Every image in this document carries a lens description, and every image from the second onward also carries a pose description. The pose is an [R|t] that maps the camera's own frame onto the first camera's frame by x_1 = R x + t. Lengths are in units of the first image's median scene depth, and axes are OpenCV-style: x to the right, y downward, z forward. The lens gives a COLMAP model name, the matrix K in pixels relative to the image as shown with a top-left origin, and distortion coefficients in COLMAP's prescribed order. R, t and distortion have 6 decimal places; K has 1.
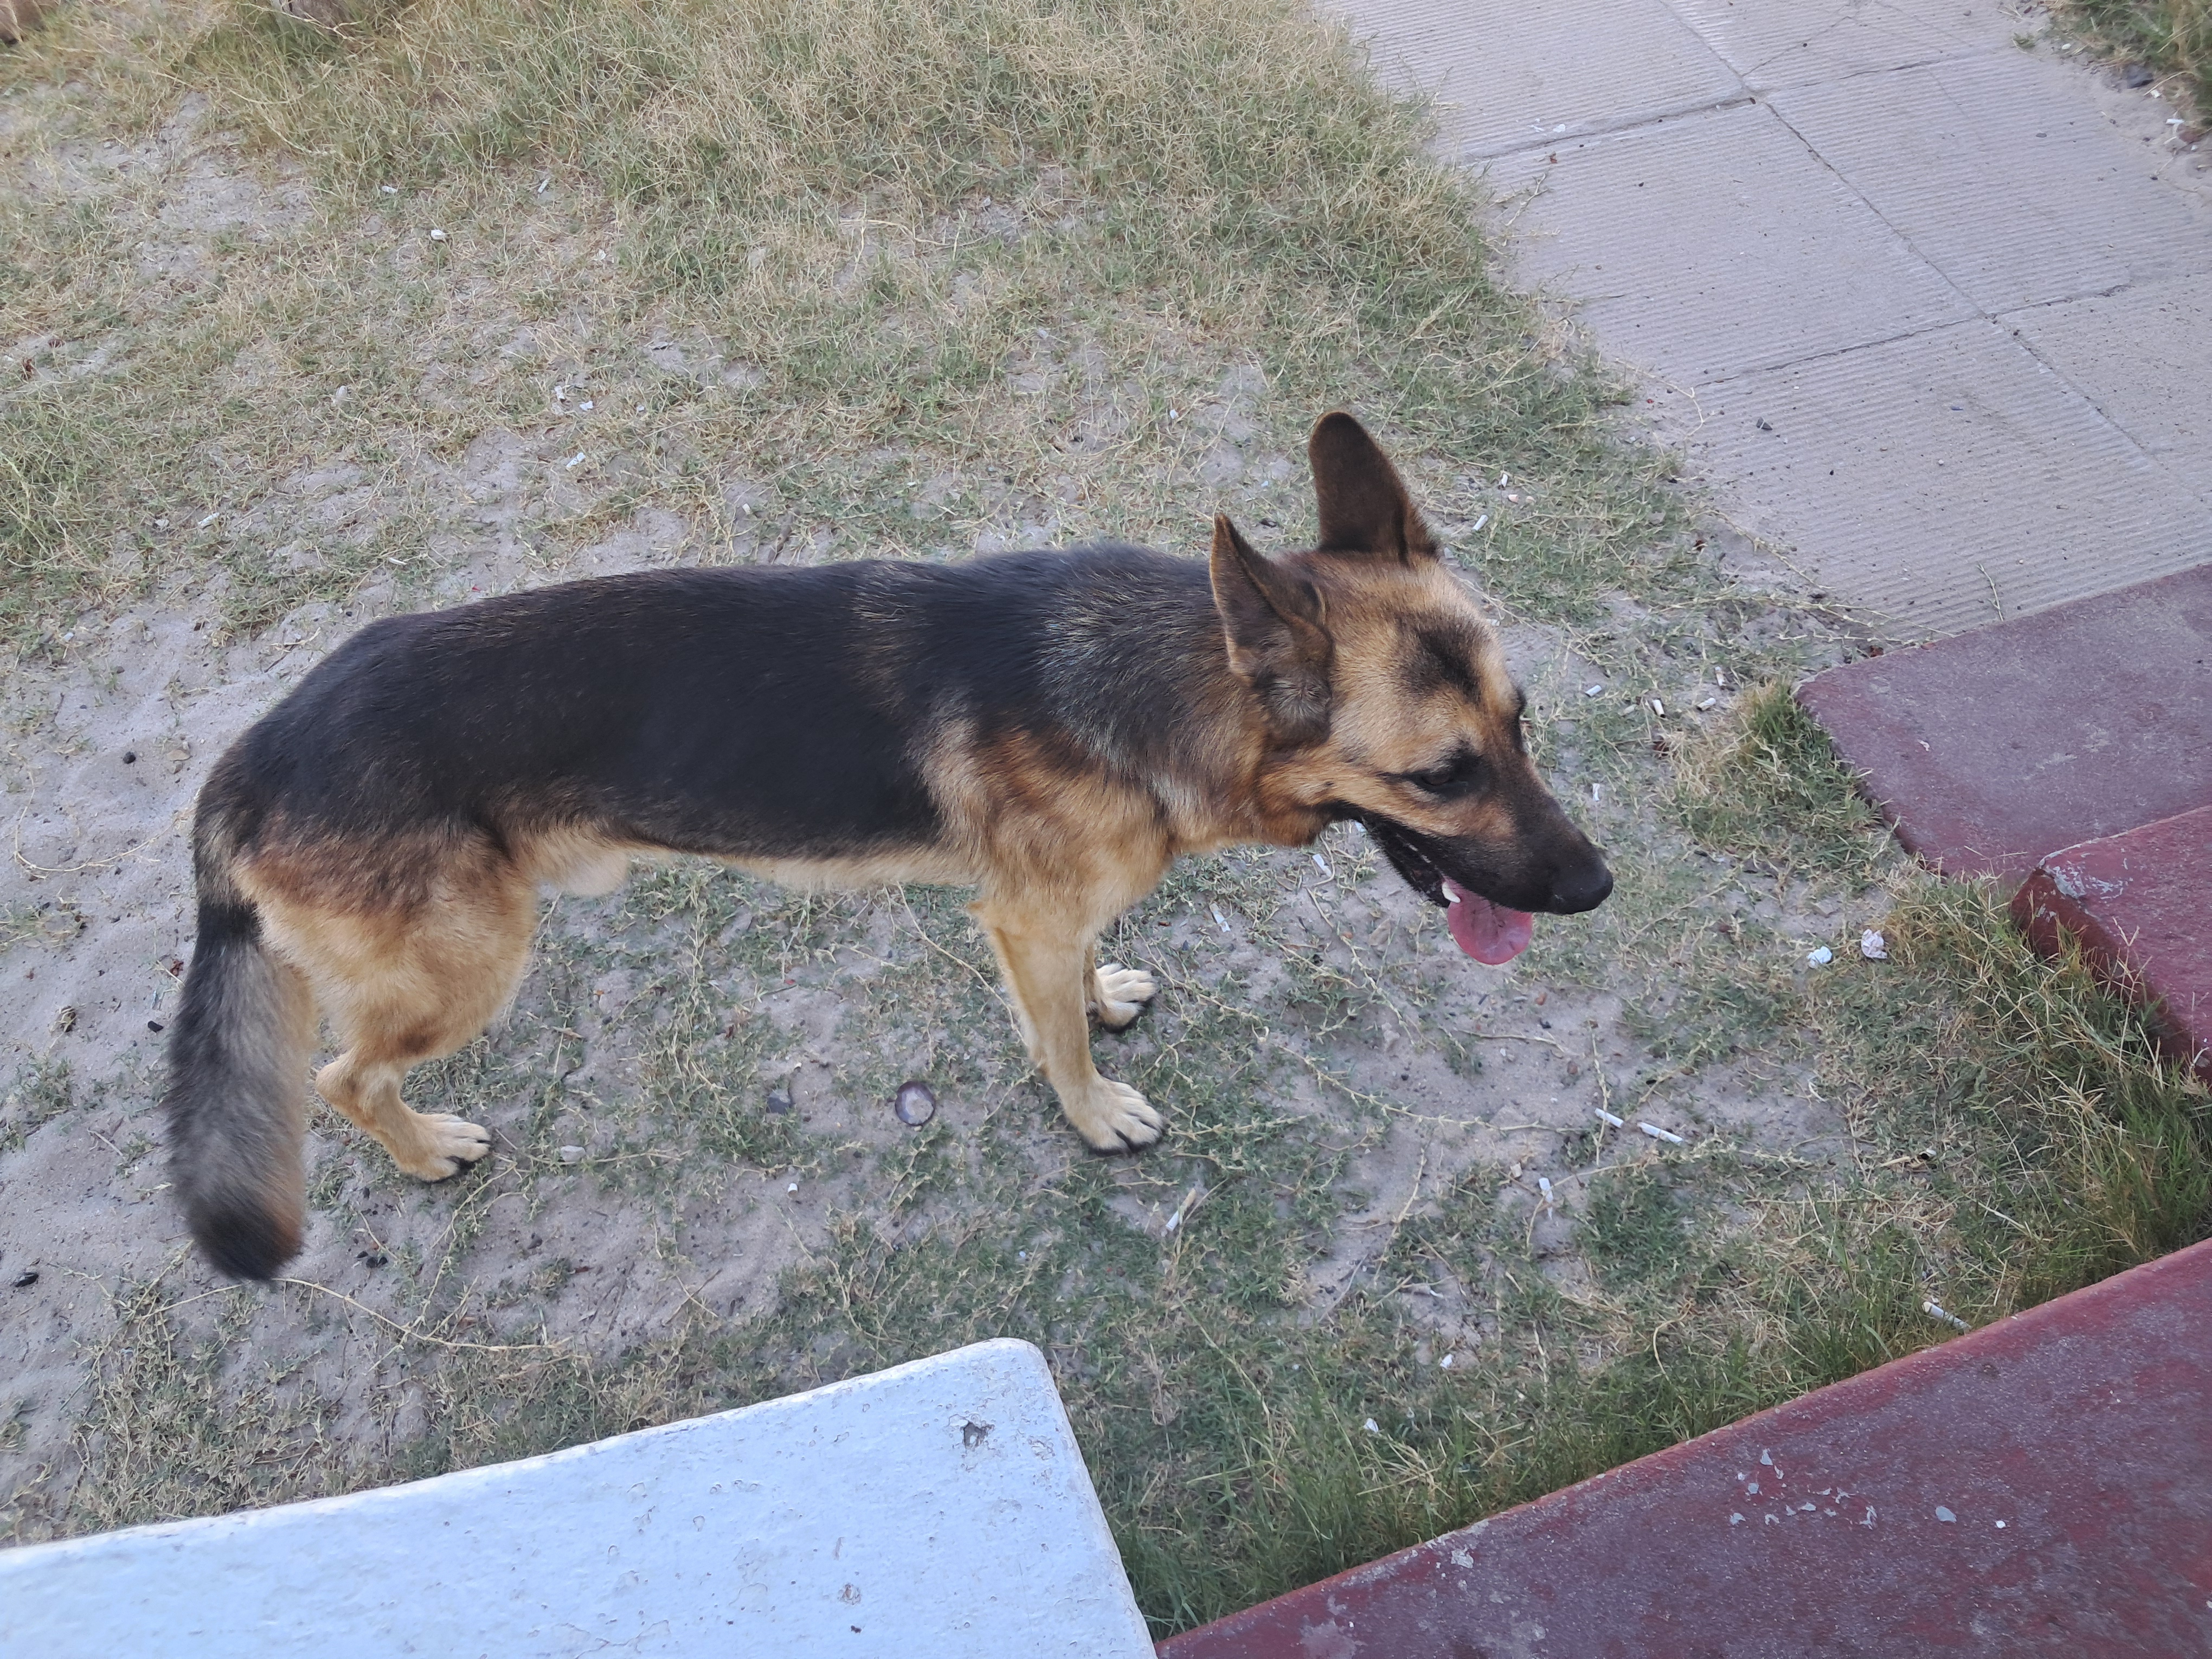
lens RADIAL K [[1768.6, 0, 1097.8], [0, 1768.6, 804.6], [0, 0, 1]] dist [0.011128, -0.015049]
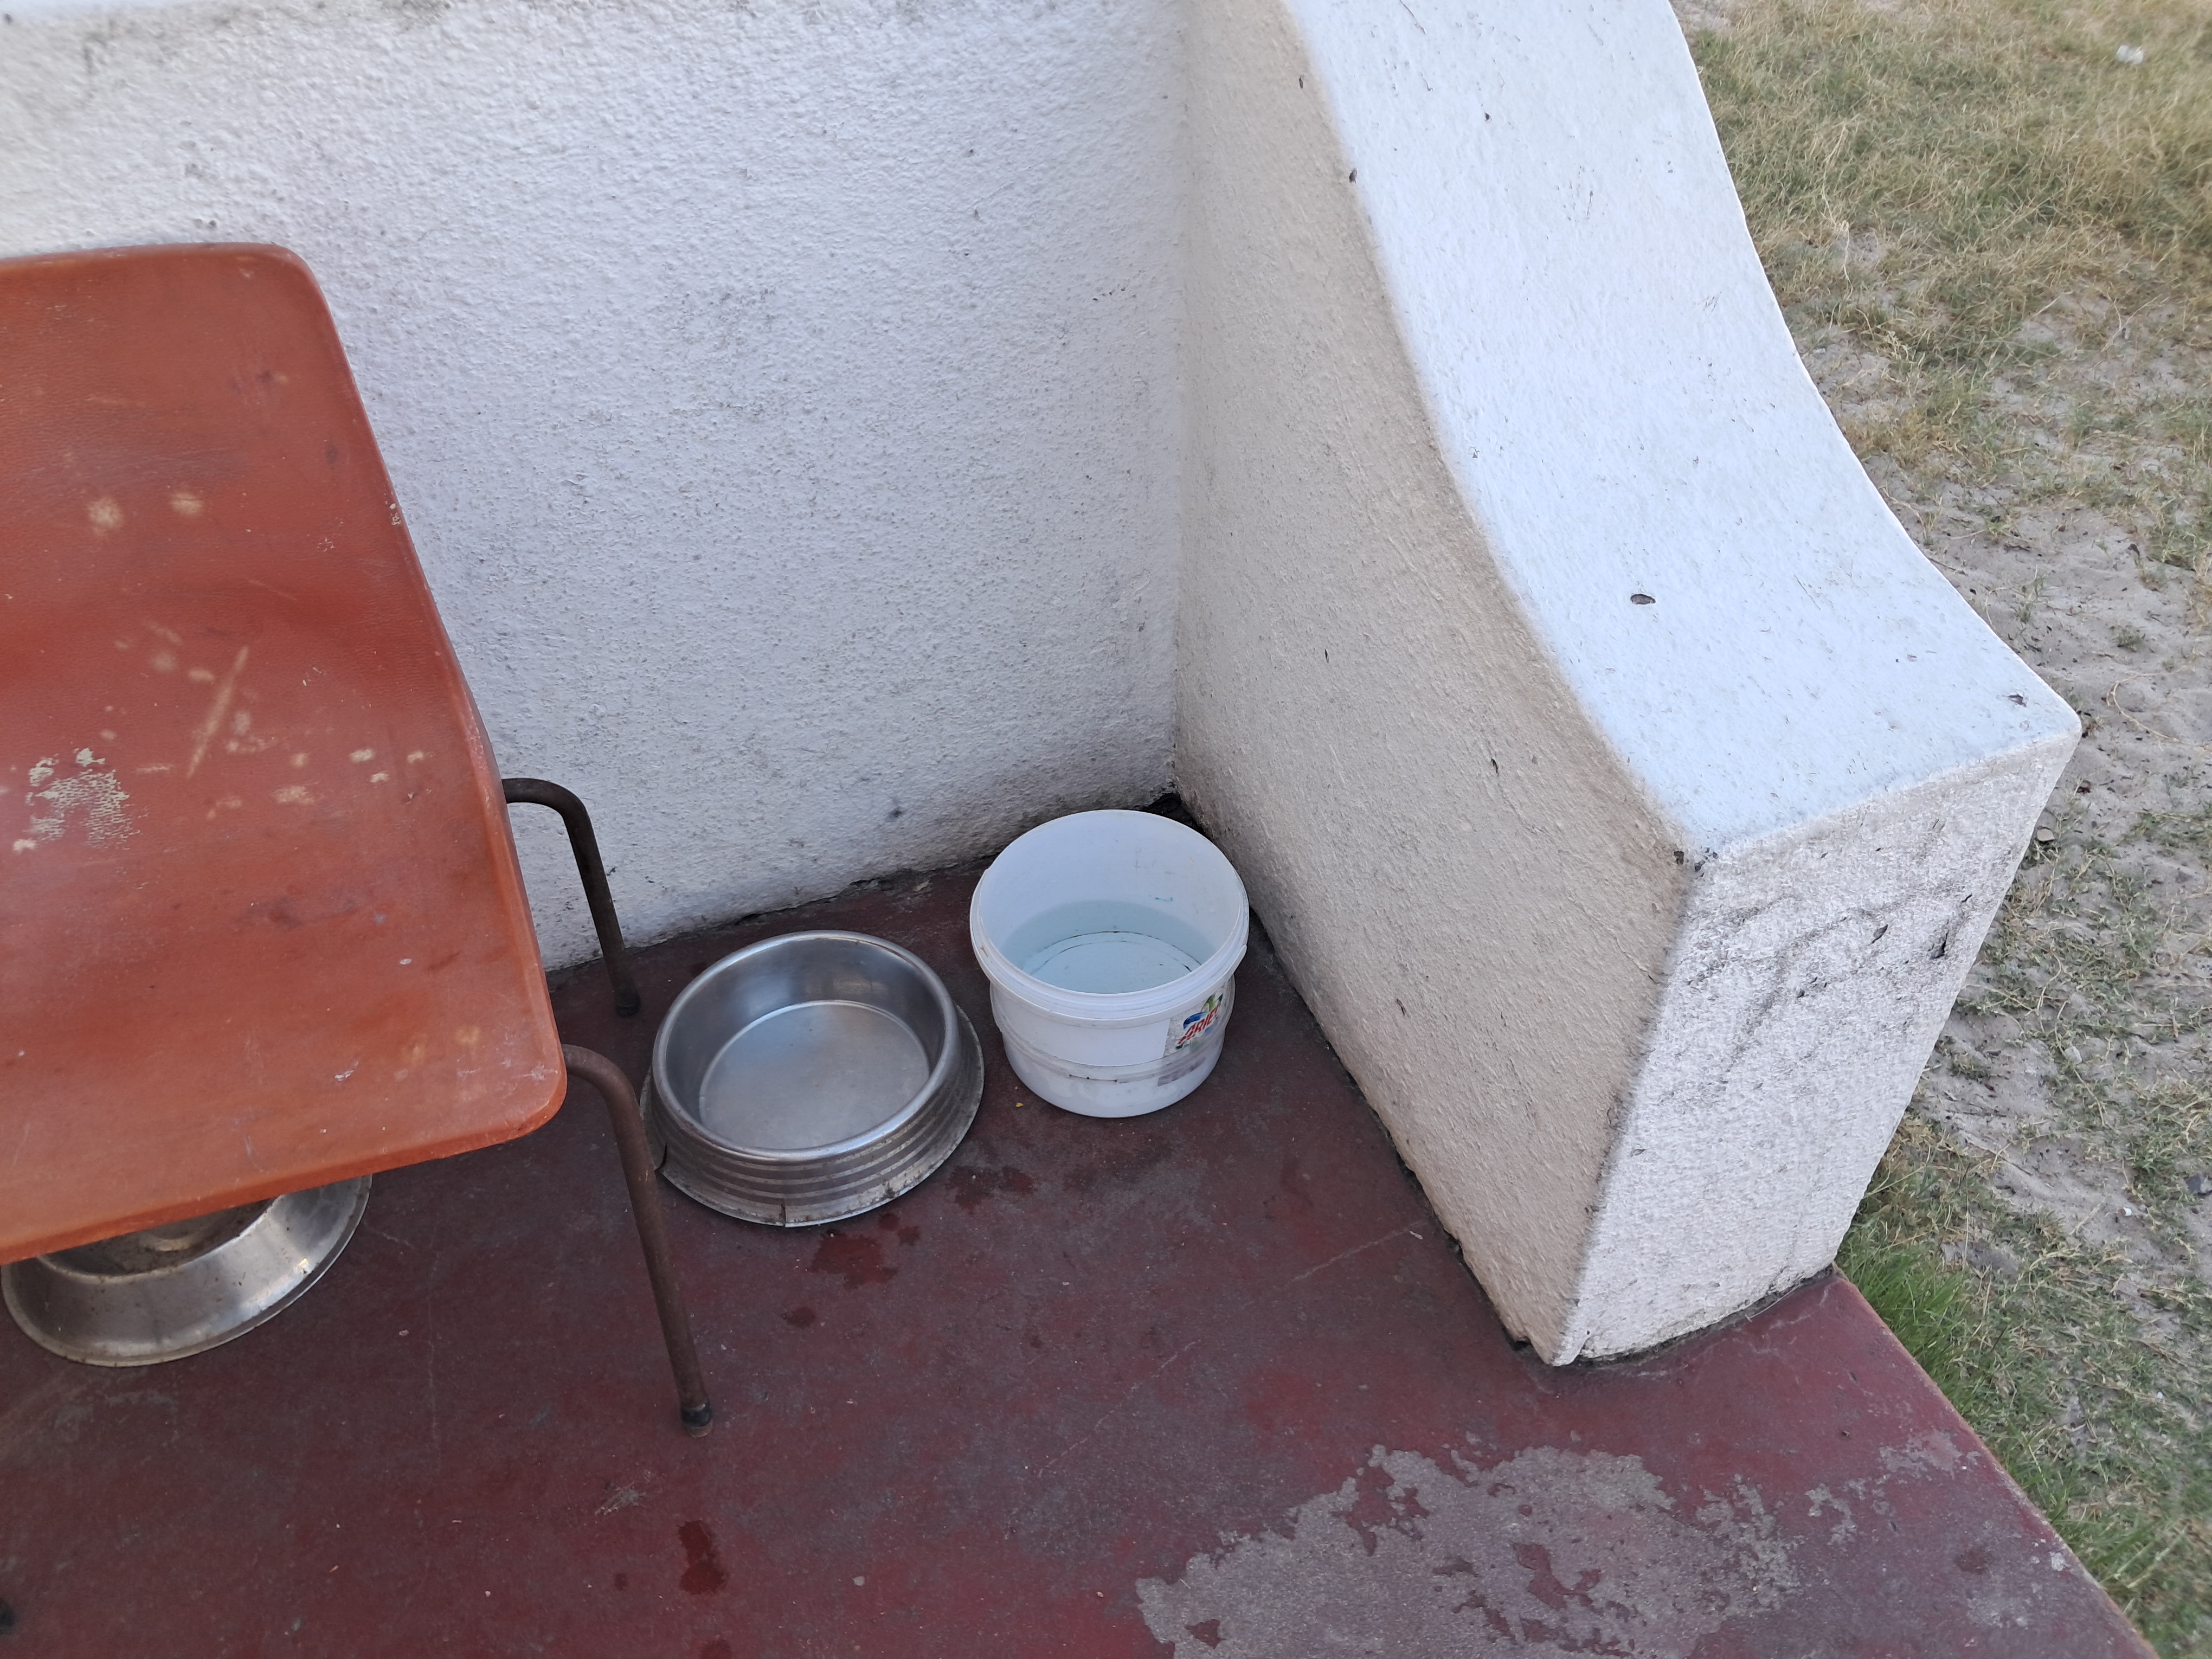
lens RADIAL K [[1768.6, 0, 1087.8], [0, 1768.6, 846.9], [0, 0, 1]] dist [0.011128, -0.015049]
pose [[0.036291, 0.691648, -0.721323, 0.431401], [-0.771893, 0.477839, 0.419346, 0.130620], [0.634716, 0.541565, 0.551219, -0.174282]]
